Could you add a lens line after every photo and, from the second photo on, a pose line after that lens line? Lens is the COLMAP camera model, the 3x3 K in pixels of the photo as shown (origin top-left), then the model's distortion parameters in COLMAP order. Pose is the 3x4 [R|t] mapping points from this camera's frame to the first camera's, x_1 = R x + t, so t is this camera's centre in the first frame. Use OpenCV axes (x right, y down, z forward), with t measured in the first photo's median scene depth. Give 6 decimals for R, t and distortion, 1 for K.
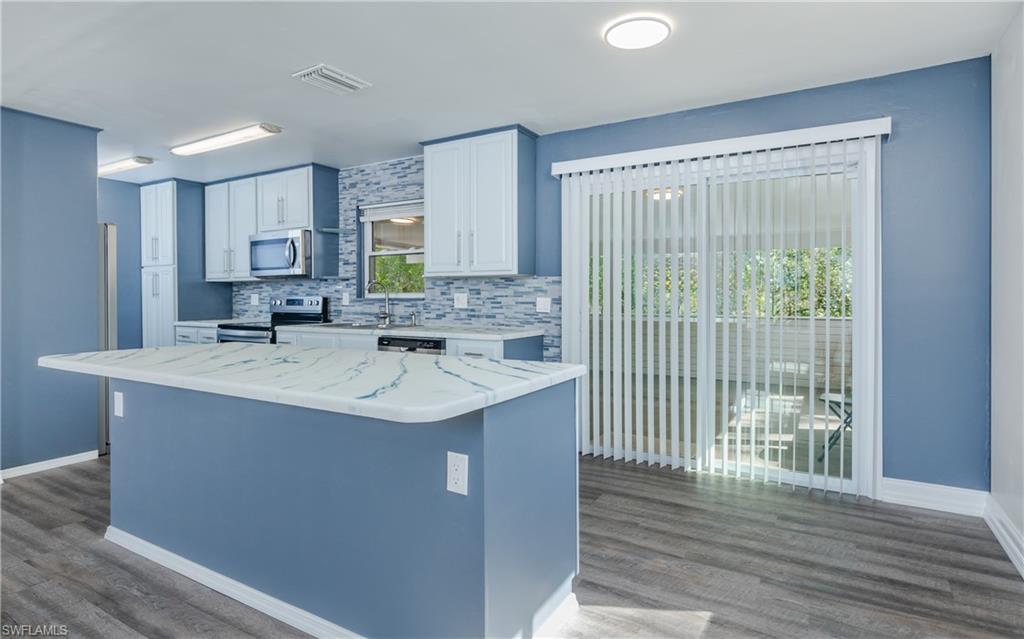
lens RADIAL K [[534.0, 0, 511.9], [0, 534.0, 296.7], [0, 0, 1]] dist [-0.000100, -0.000671]
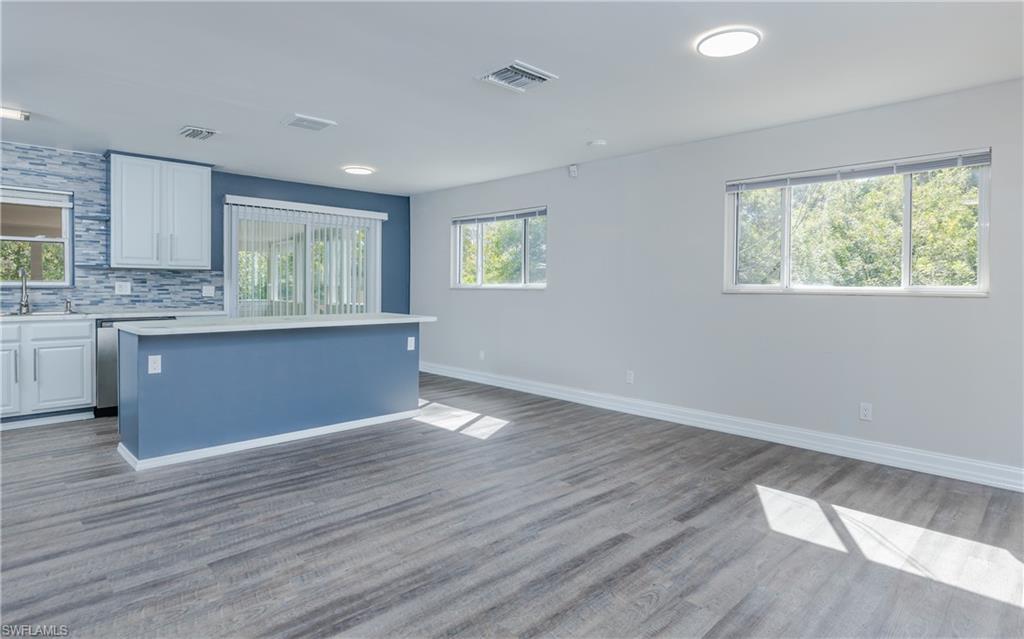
lens RADIAL K [[534.0, 0, 511.9], [0, 534.0, 296.7], [0, 0, 1]] dist [-0.000100, -0.000671]
pose [[0.252162, -0.015617, 0.967559, -0.981475], [-0.005504, 0.999830, 0.017572, 0.000568], [-0.967669, -0.009757, 0.252034, -0.113753]]
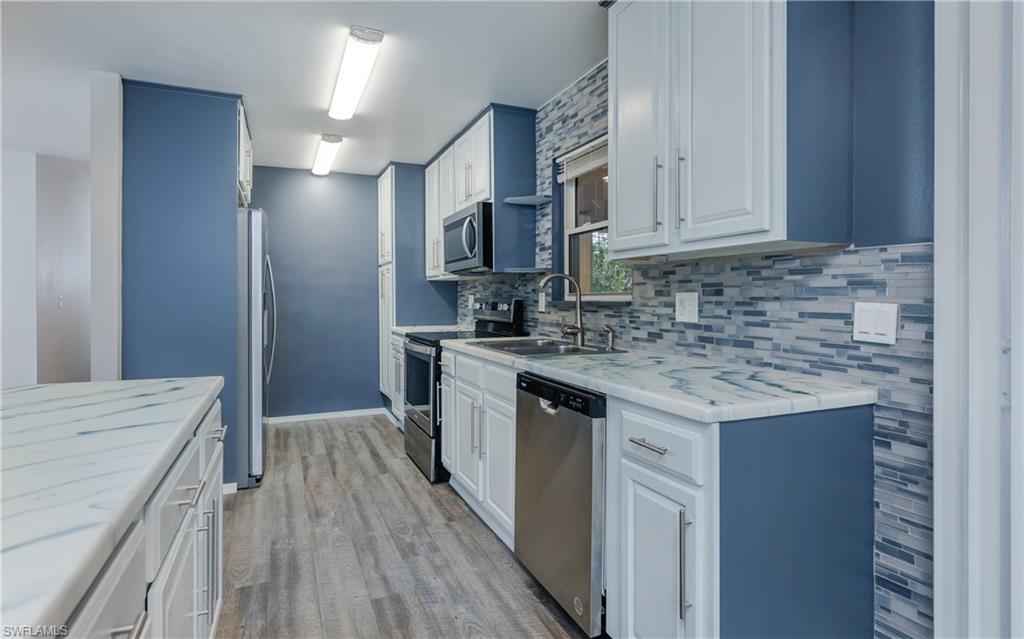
lens RADIAL K [[524.7, 0, 544.1], [0, 524.7, 299.2], [0, 0, 1]] dist [0.000402, -0.000270]
pose [[0.824961, 0.003348, -0.565179, 0.067633], [-0.002756, 0.999994, 0.001900, -0.000643], [0.565183, -0.000010, 0.824966, 0.508728]]
